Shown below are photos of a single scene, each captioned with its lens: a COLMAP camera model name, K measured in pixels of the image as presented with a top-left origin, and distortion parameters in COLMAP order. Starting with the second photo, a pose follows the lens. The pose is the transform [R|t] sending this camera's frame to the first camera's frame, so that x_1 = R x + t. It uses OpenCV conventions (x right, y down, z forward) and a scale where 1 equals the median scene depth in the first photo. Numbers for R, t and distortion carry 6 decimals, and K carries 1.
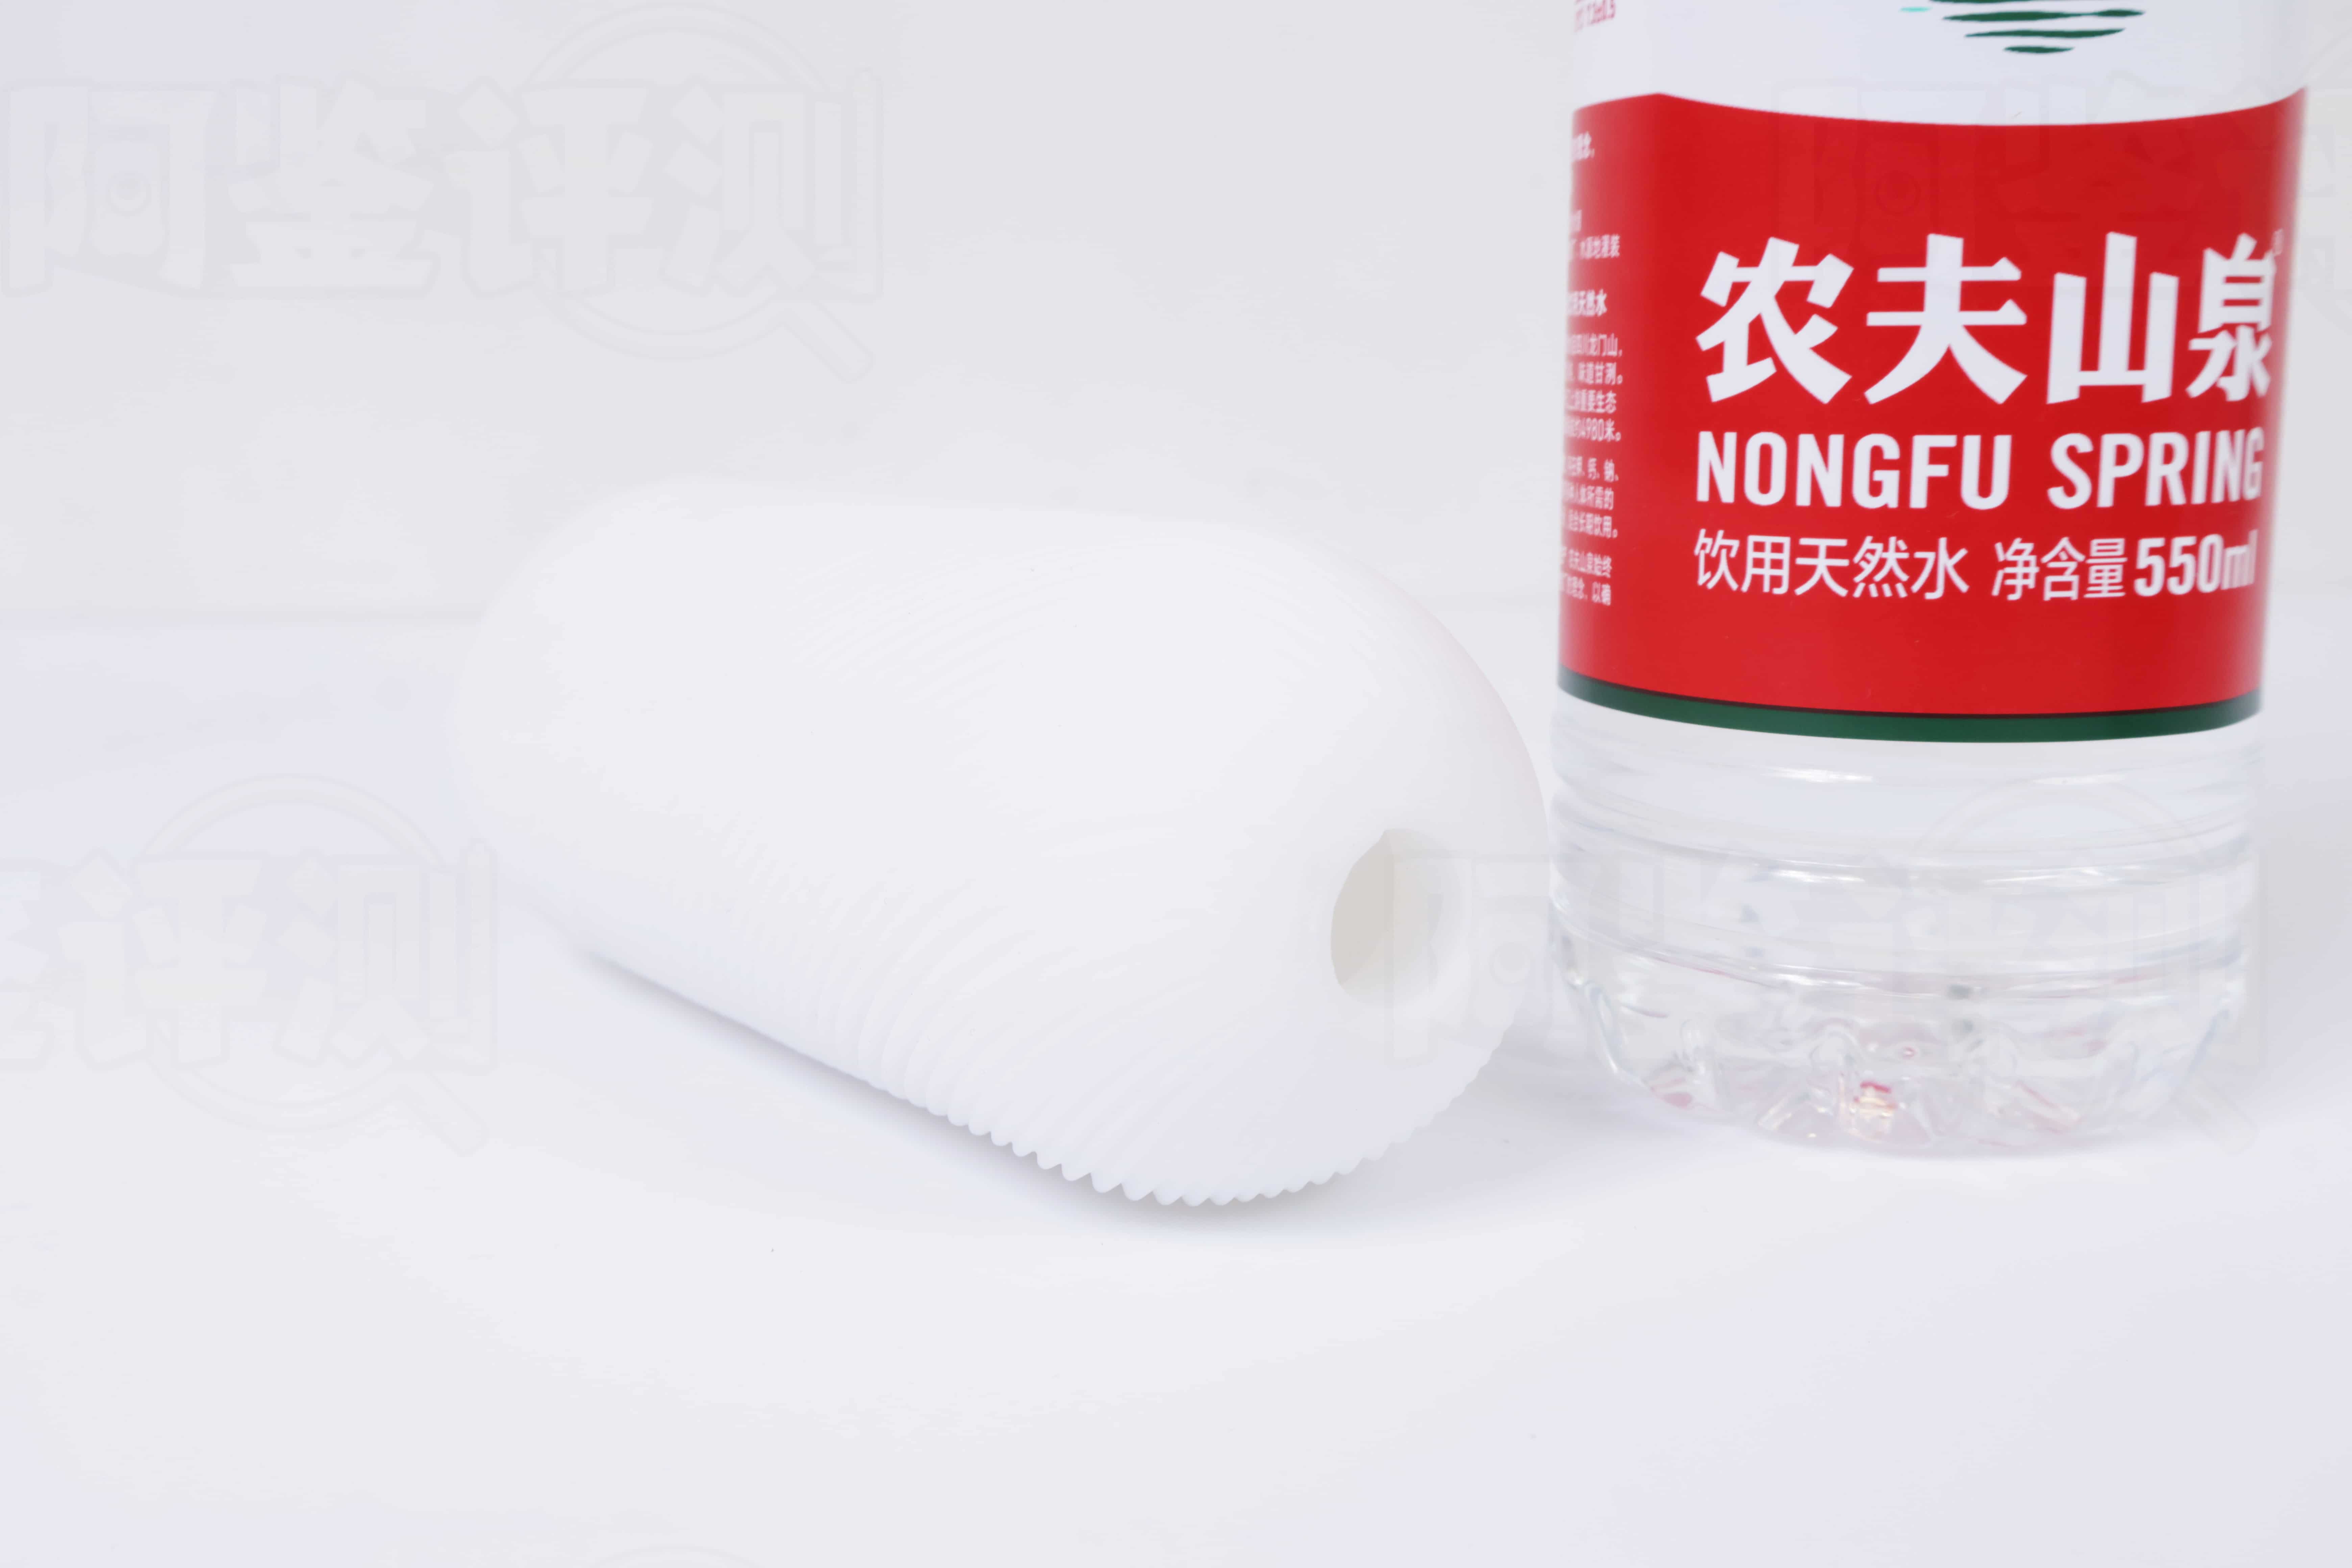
lens RADIAL K [[2451.2, 0, 1168.2], [0, 2451.2, 787.6], [0, 0, 1]] dist [0.003815, 0.000000]
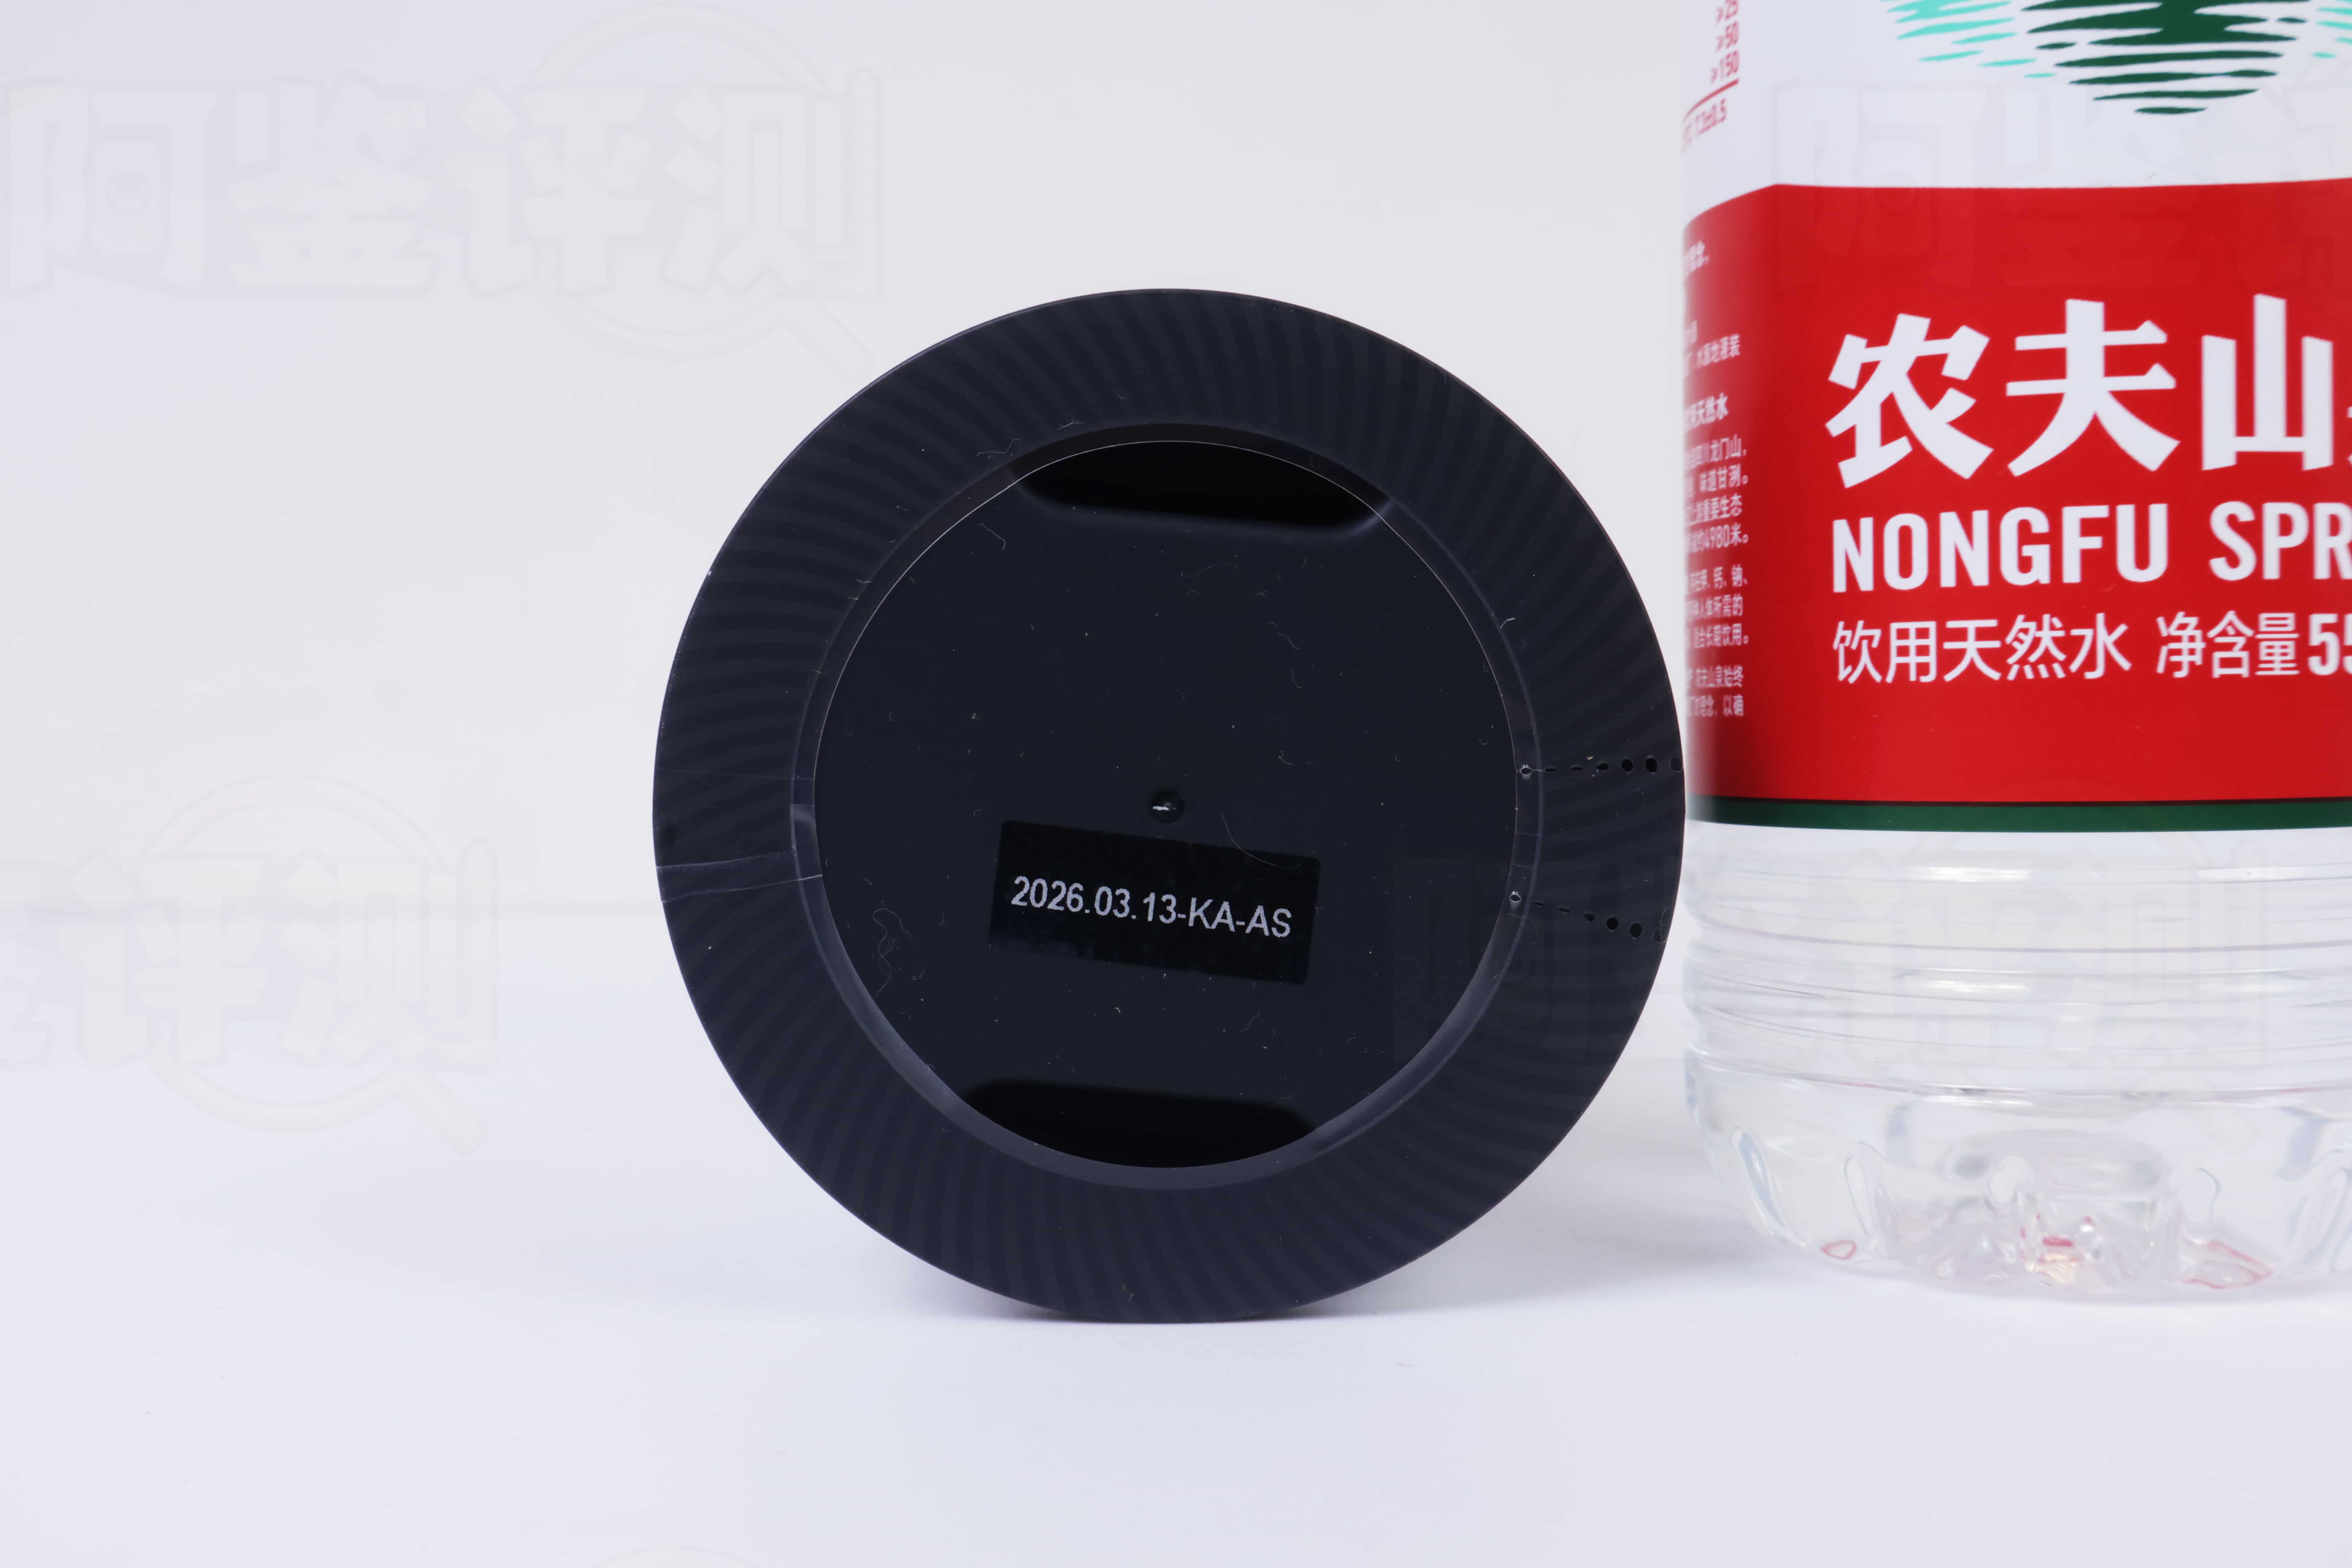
lens RADIAL K [[2451.2, 0, 1182.8], [0, 2451.2, 777.5], [0, 0, 1]] dist [0.003815, 0.000000]
pose [[0.999636, -0.008509, -0.025584, -0.013641], [0.004320, 0.987184, -0.159527, 0.108172], [0.026613, 0.159359, 0.986862, 0.067091]]
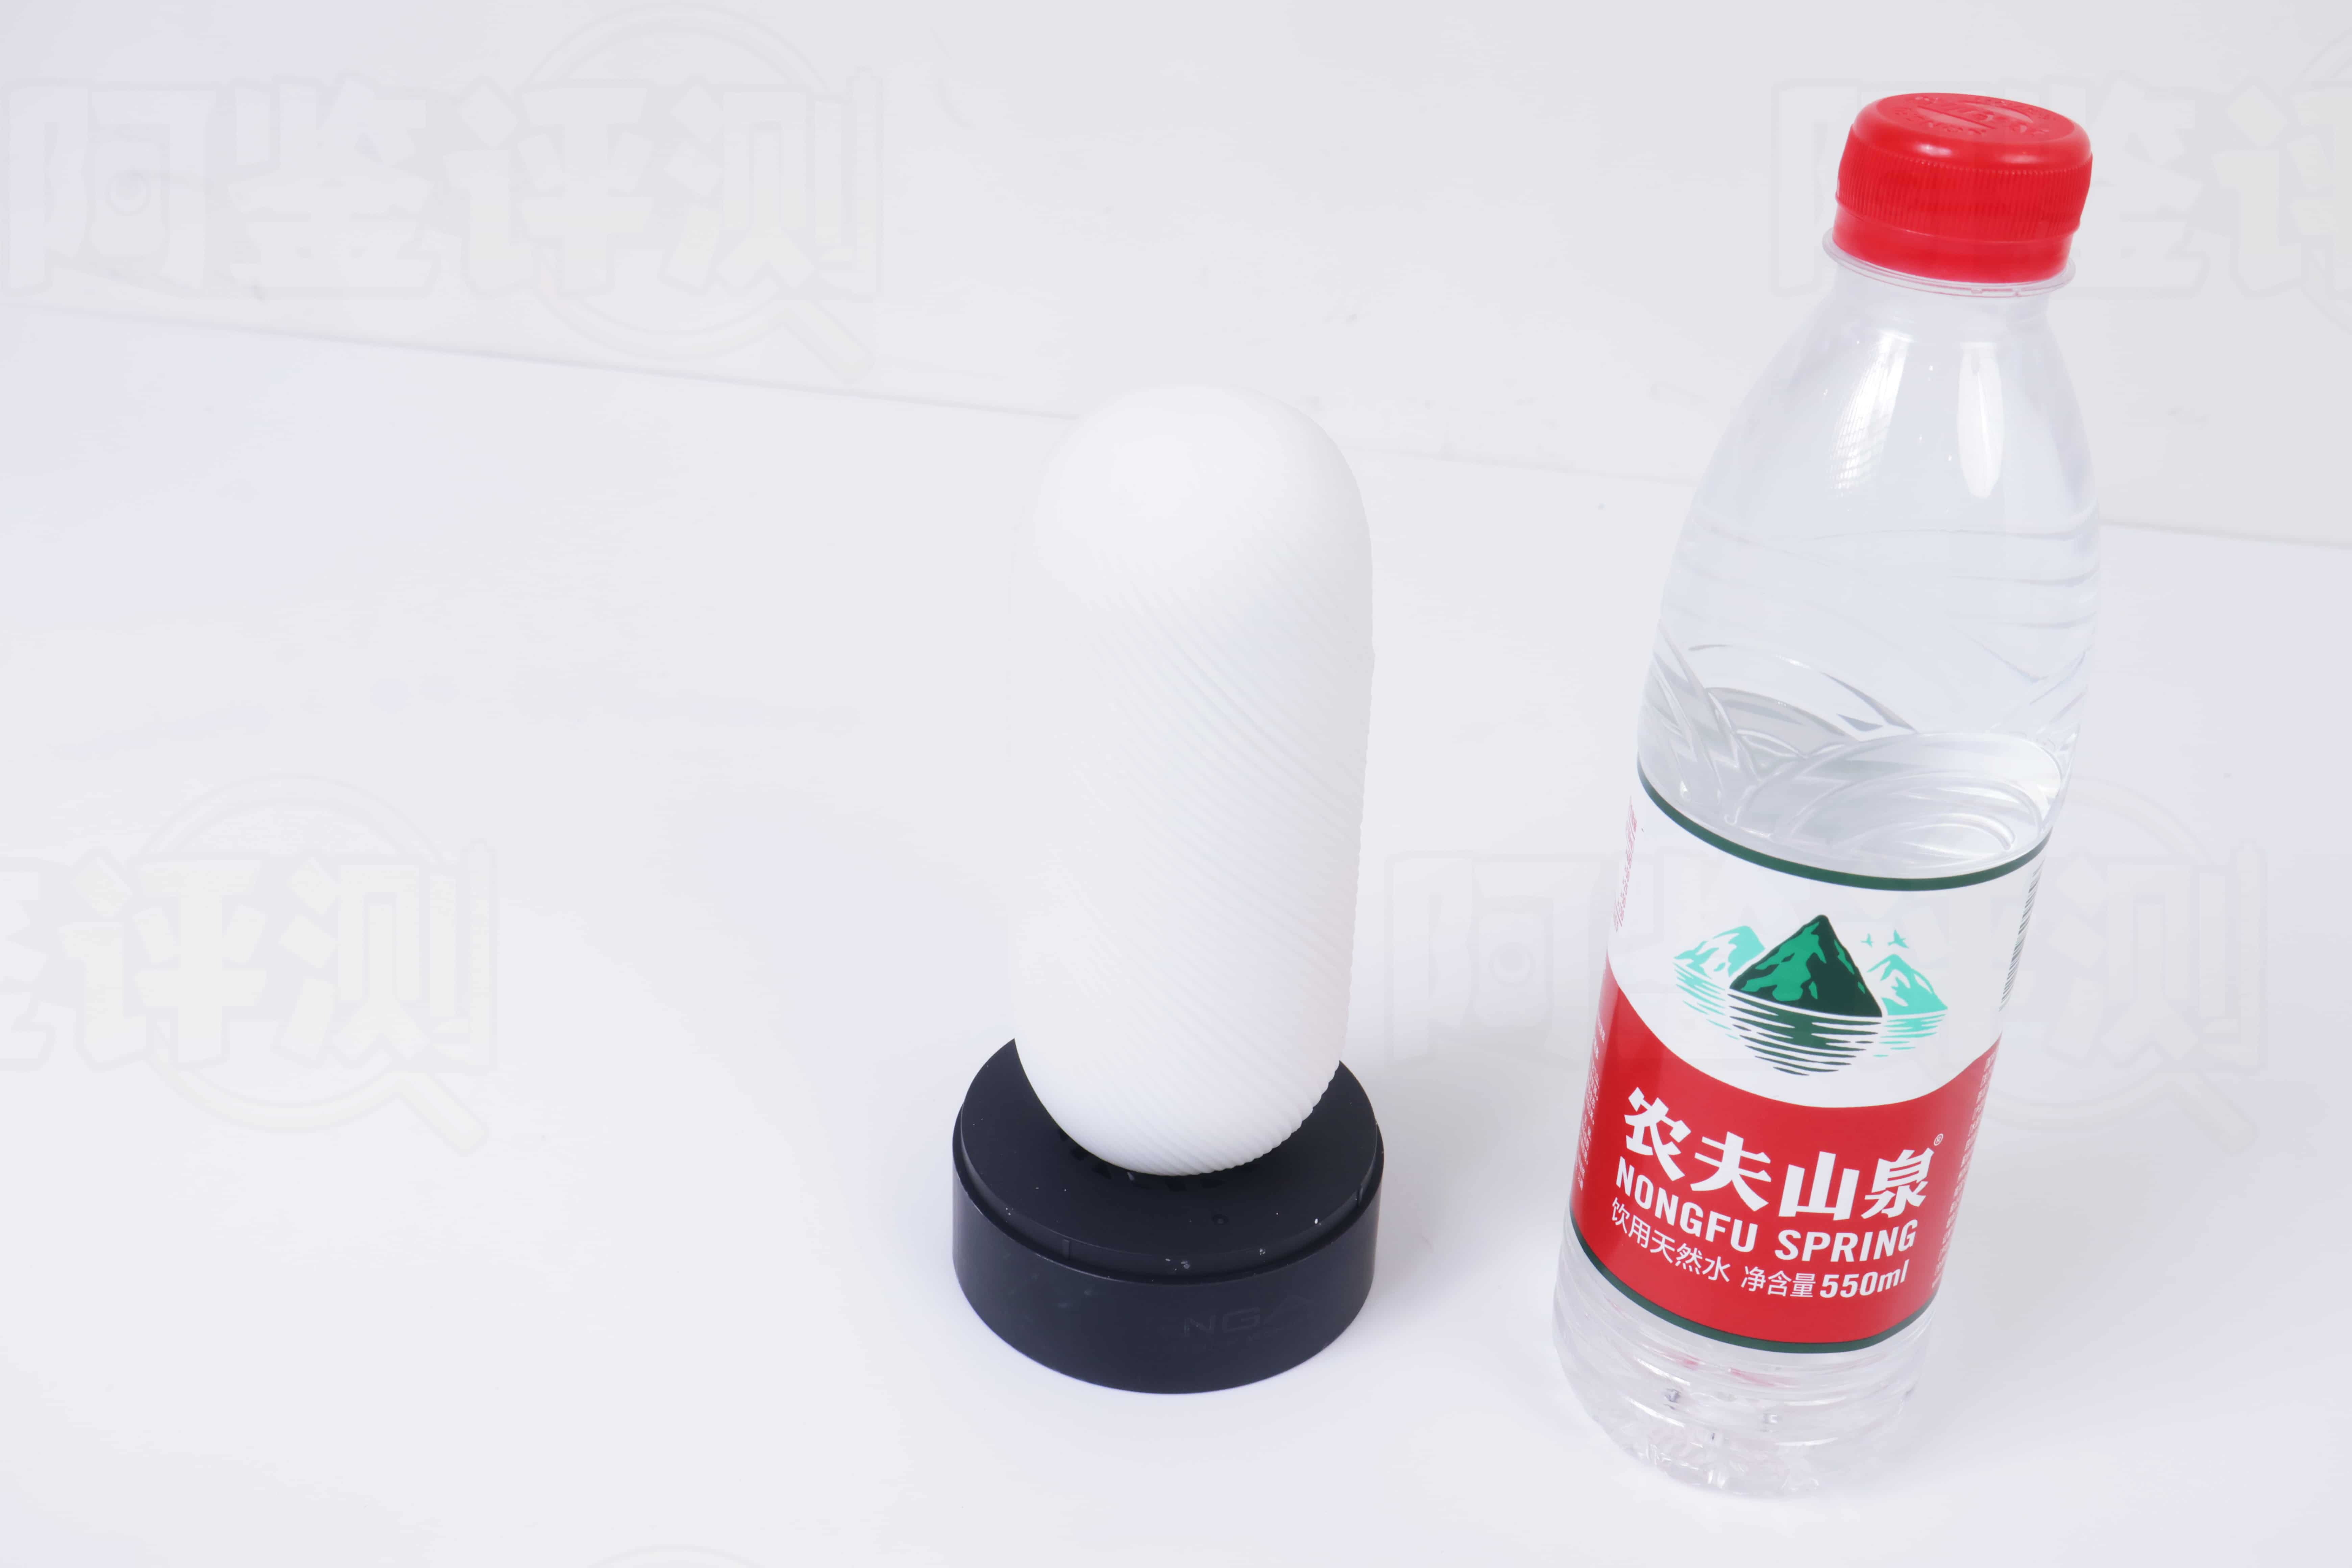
lens RADIAL K [[2451.2, 0, 1155.3], [0, 2451.2, 778.1], [0, 0, 1]] dist [0.003815, 0.000000]
pose [[0.962654, 0.163437, -0.215839, 0.238572], [-0.084638, 0.938946, 0.333493, -1.061235], [0.257166, -0.302770, 0.917712, -0.788373]]
